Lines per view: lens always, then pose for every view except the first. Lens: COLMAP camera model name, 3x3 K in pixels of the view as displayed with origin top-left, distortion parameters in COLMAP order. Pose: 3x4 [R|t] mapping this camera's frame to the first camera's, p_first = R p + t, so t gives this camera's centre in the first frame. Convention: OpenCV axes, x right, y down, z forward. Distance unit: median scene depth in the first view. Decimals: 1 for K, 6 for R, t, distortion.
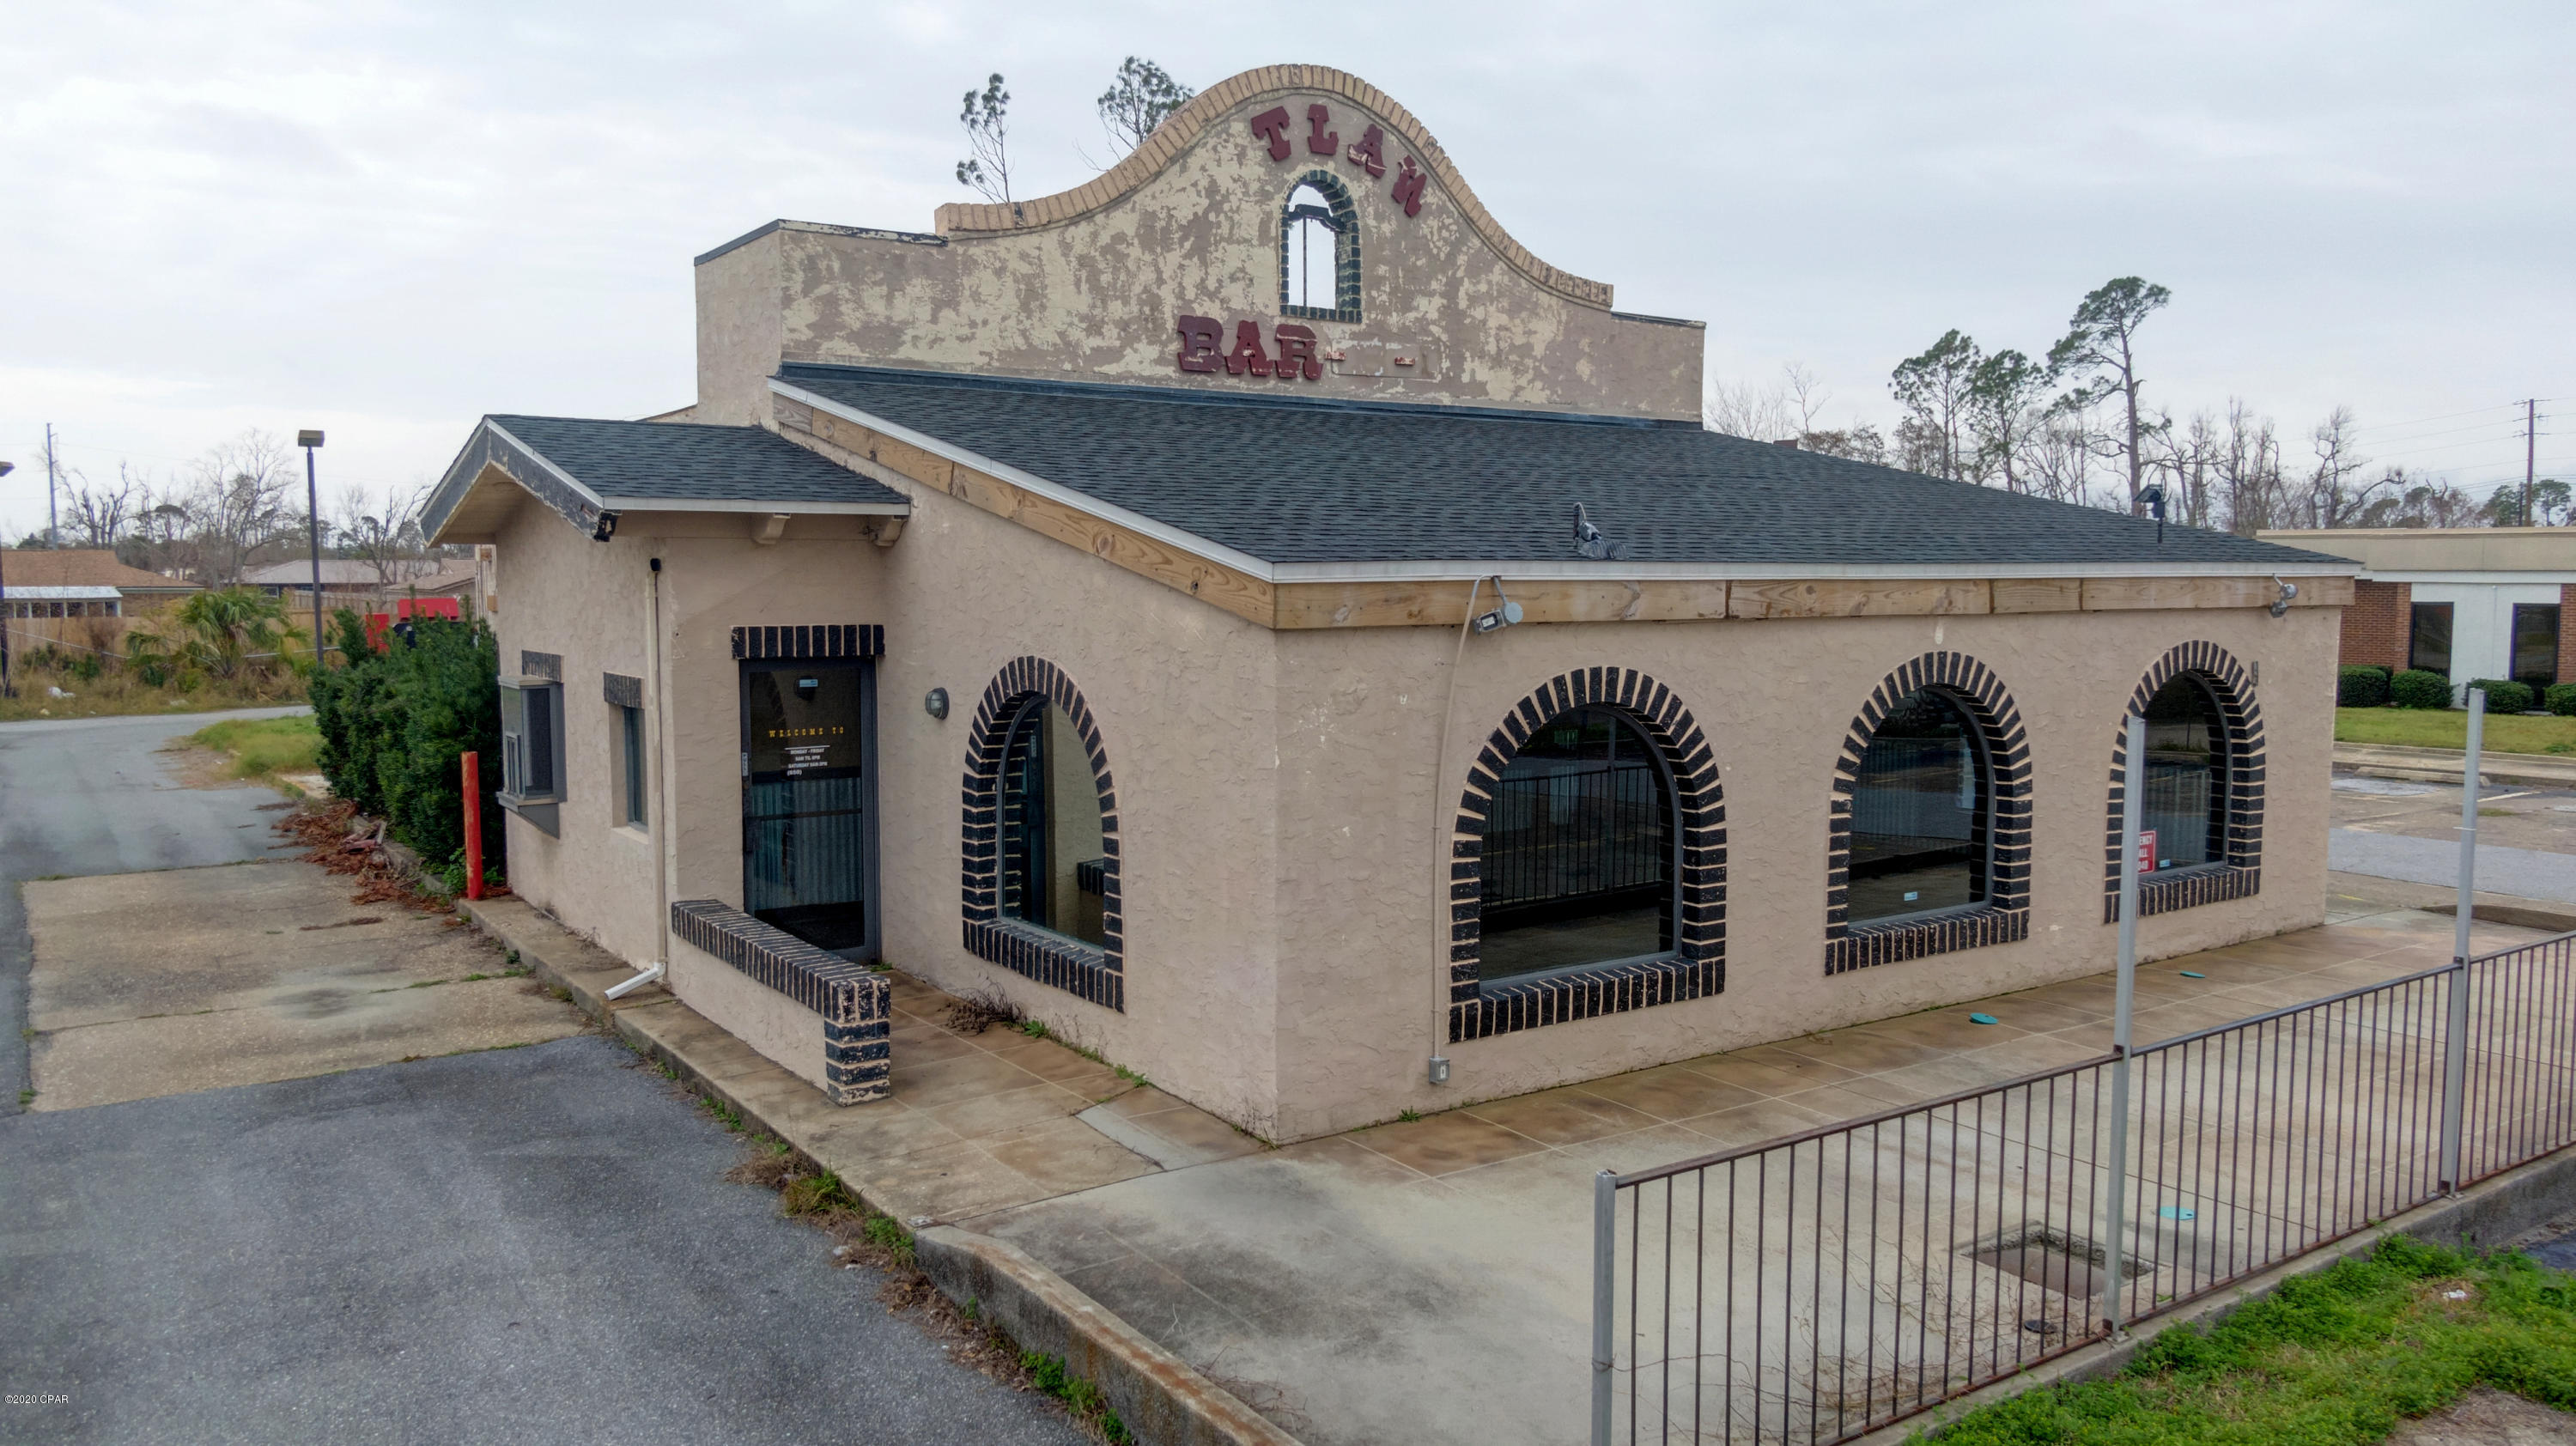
lens RADIAL K [[1851.6, 0, 1288.0], [0, 1851.6, 723.0], [0, 0, 1]] dist [0.055105, -0.081485]
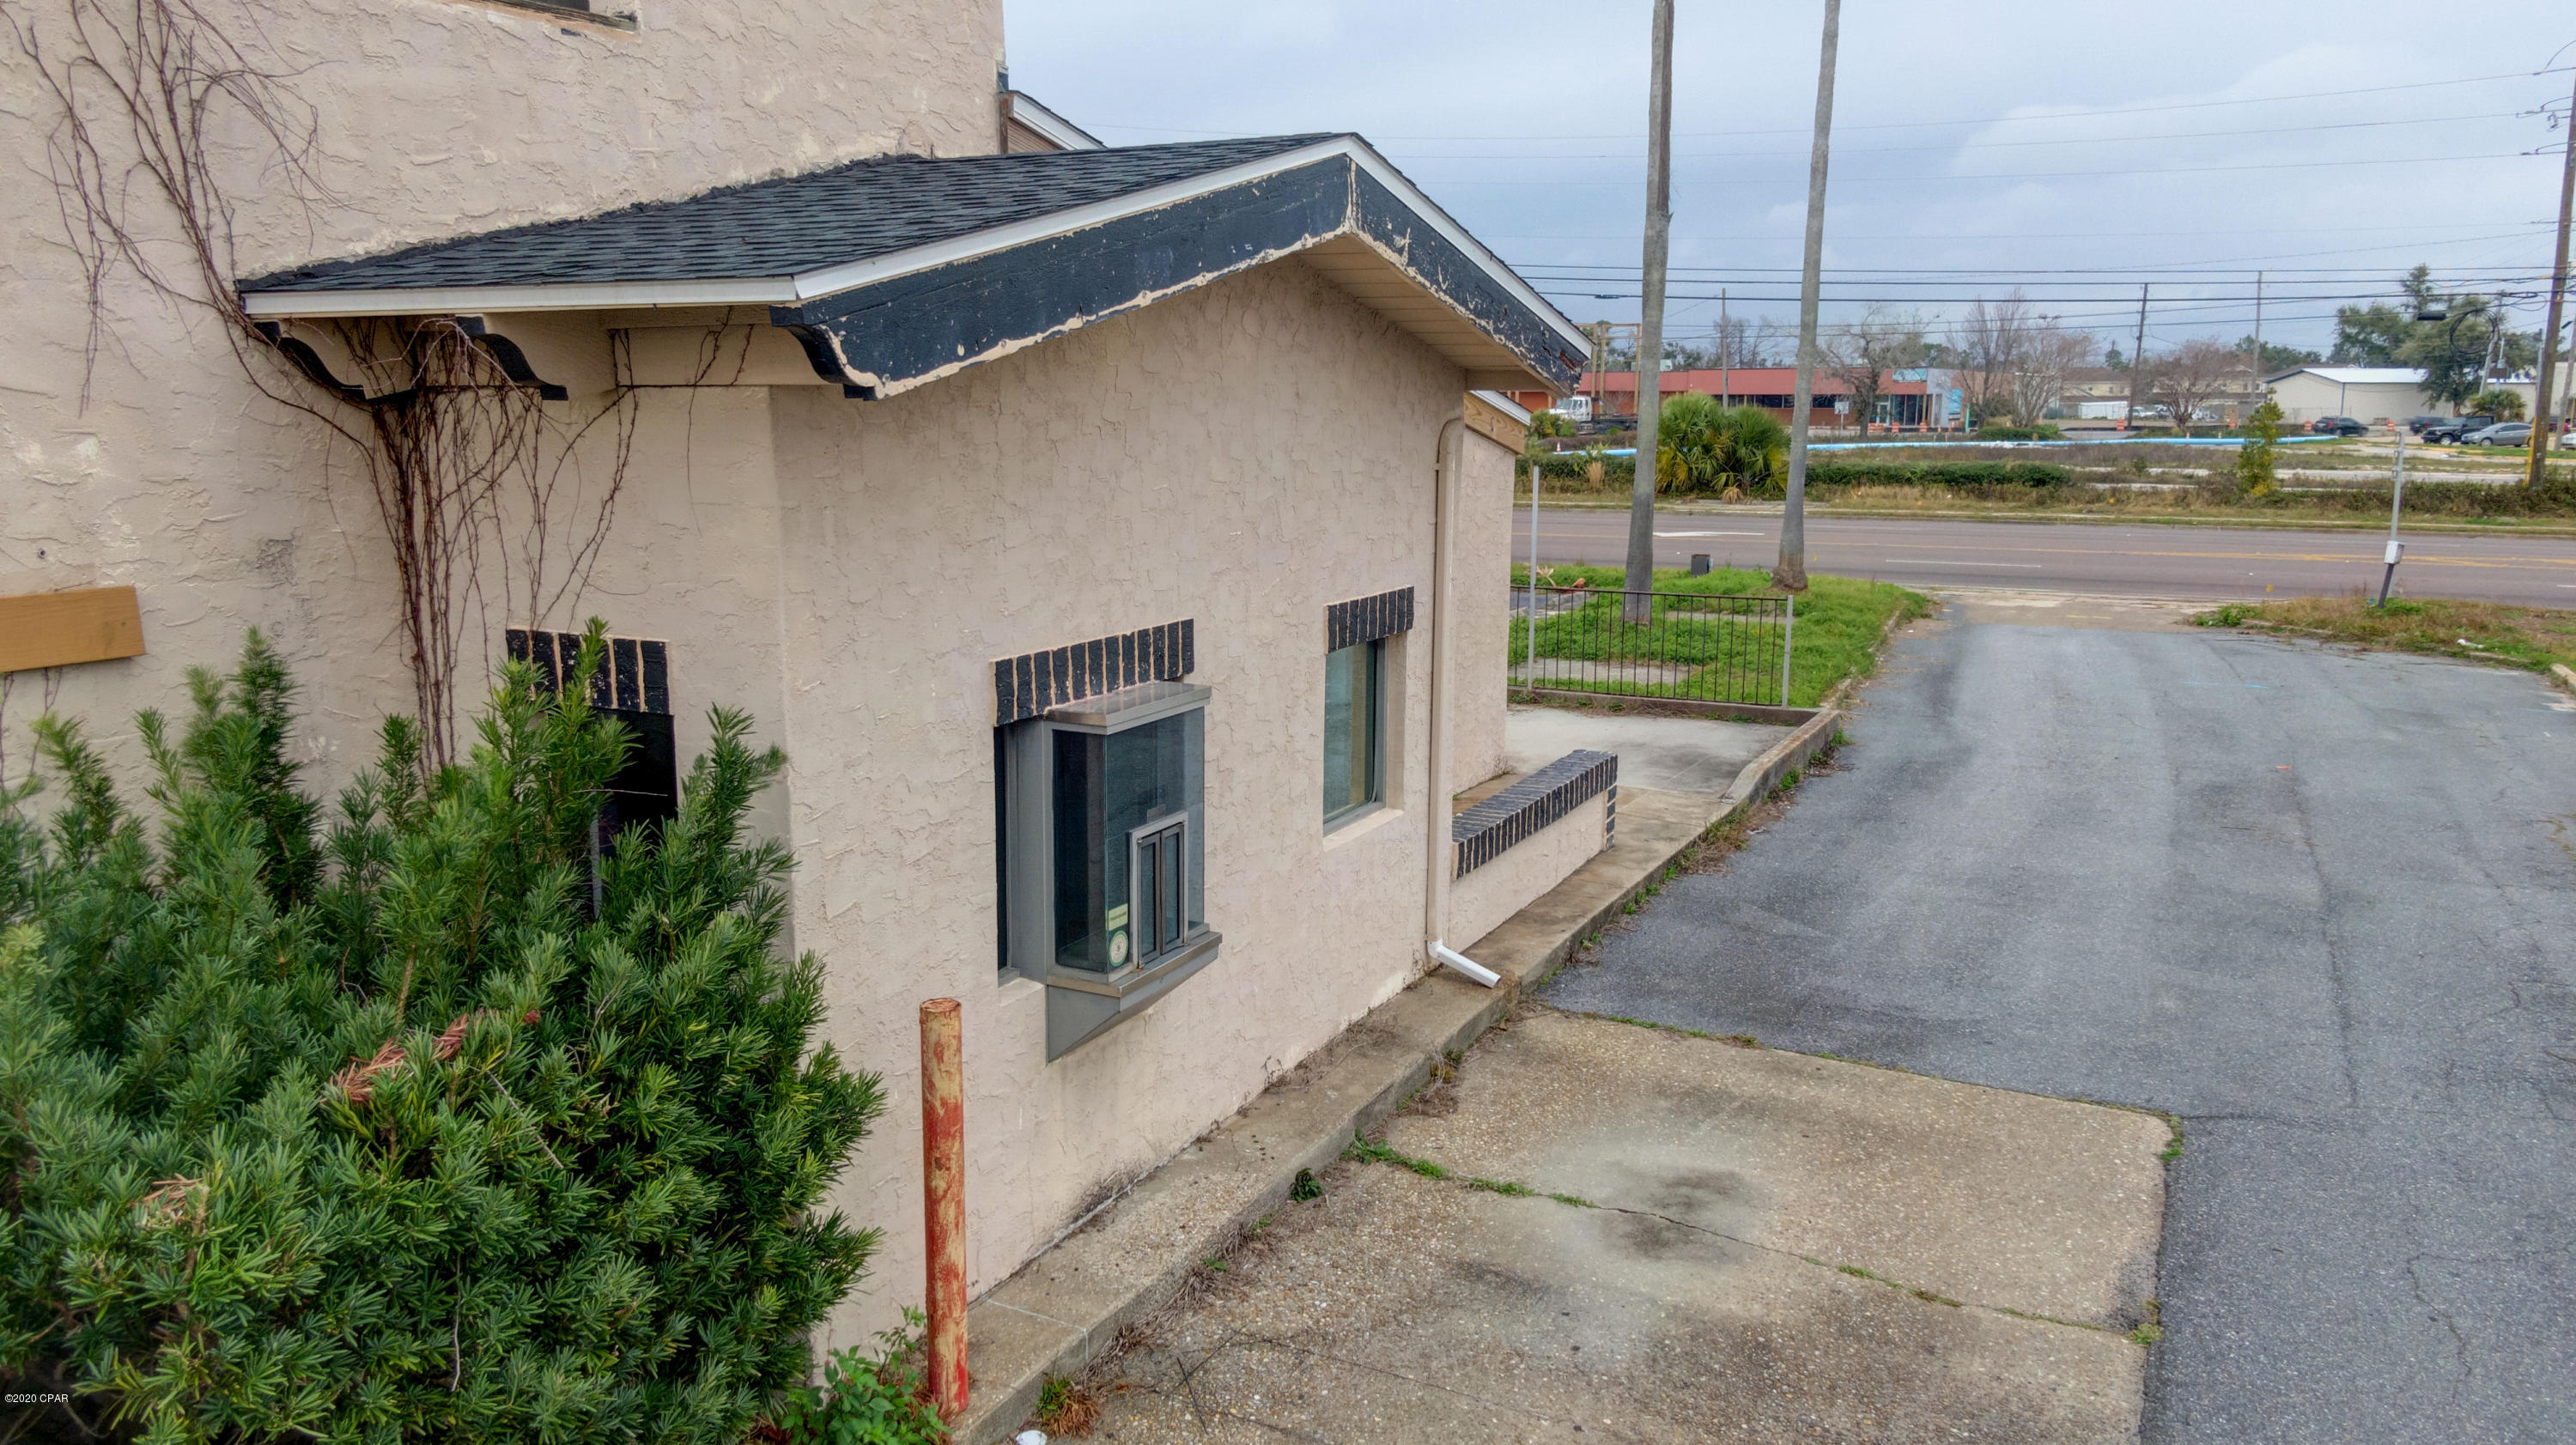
lens RADIAL K [[1851.6, 0, 1288.0], [0, 1851.6, 722.5], [0, 0, 1]] dist [0.055105, -0.081485]
pose [[-0.477786, -0.169906, 0.861889, -0.762682], [0.063159, 0.971935, 0.226612, -0.111939], [-0.876203, 0.162708, -0.453646, 1.102256]]
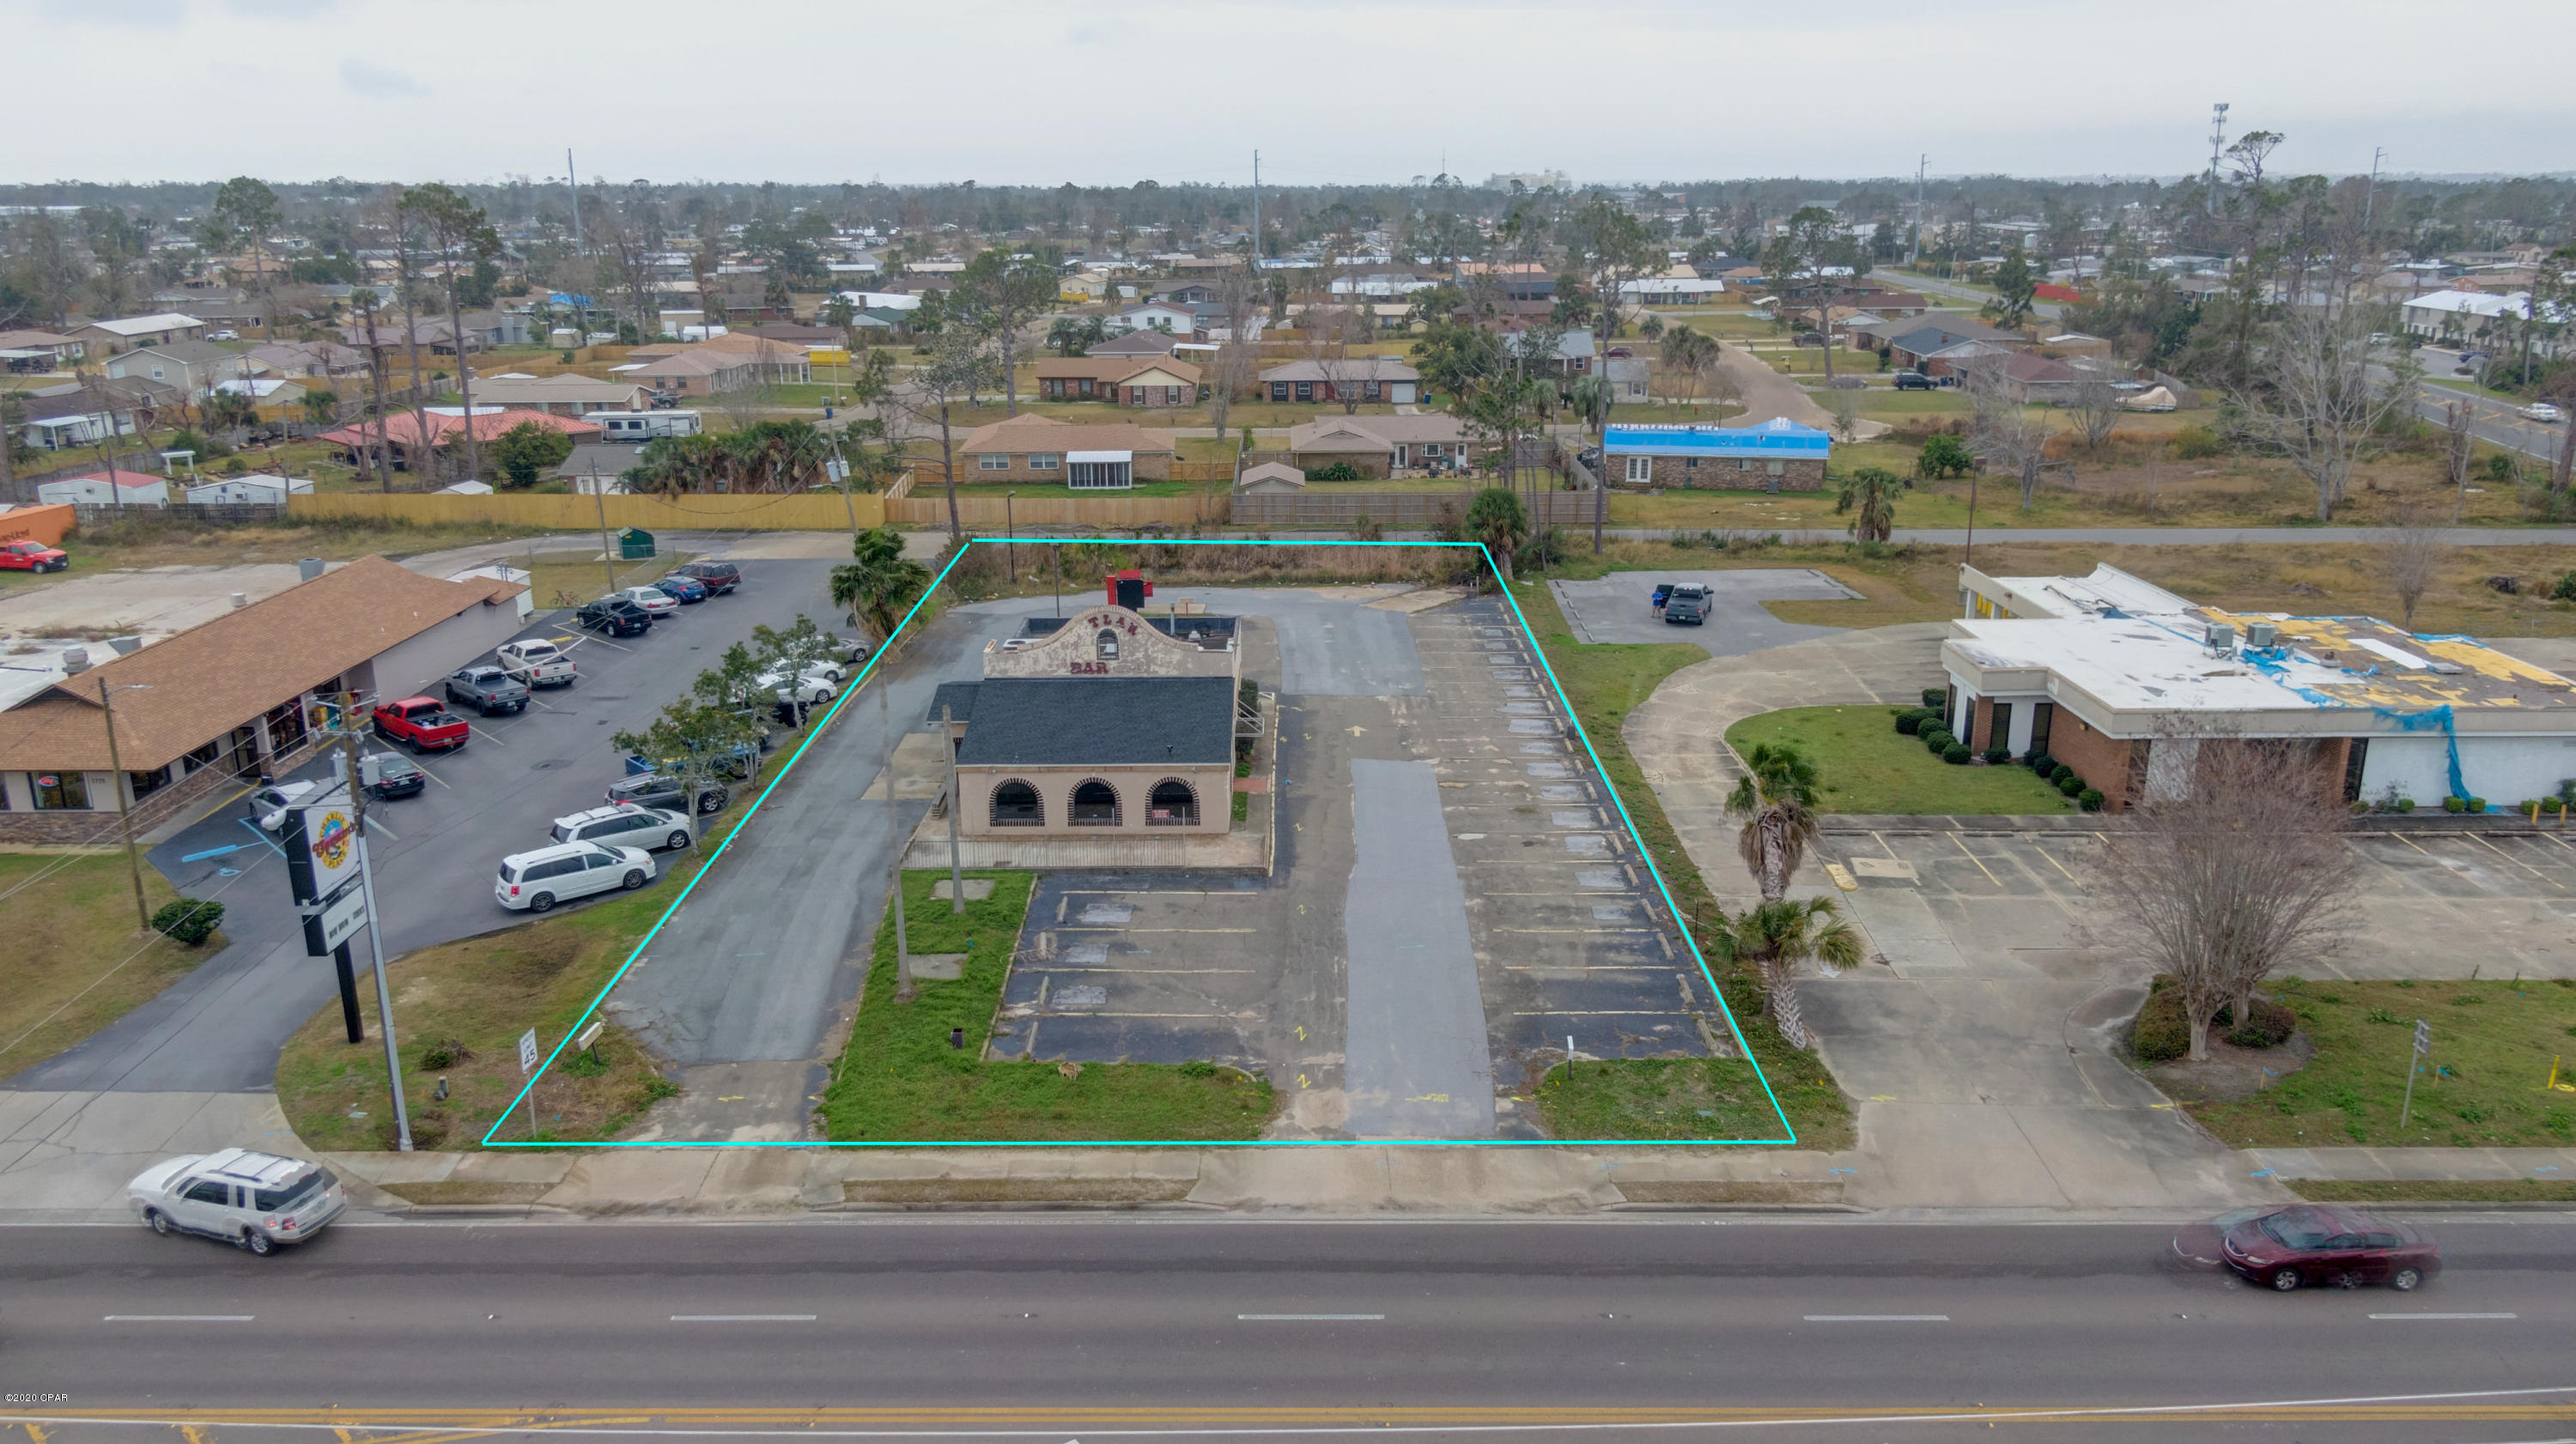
lens RADIAL K [[1838.2, 0, 1288.0], [0, 1838.2, 722.0], [0, 0, 1]] dist [0.056290, -0.084028]
pose [[0.820238, 0.156228, -0.550275, 2.933903], [-0.039987, 0.975288, 0.217289, -1.090758], [0.570623, -0.156224, 0.806215, -2.422464]]
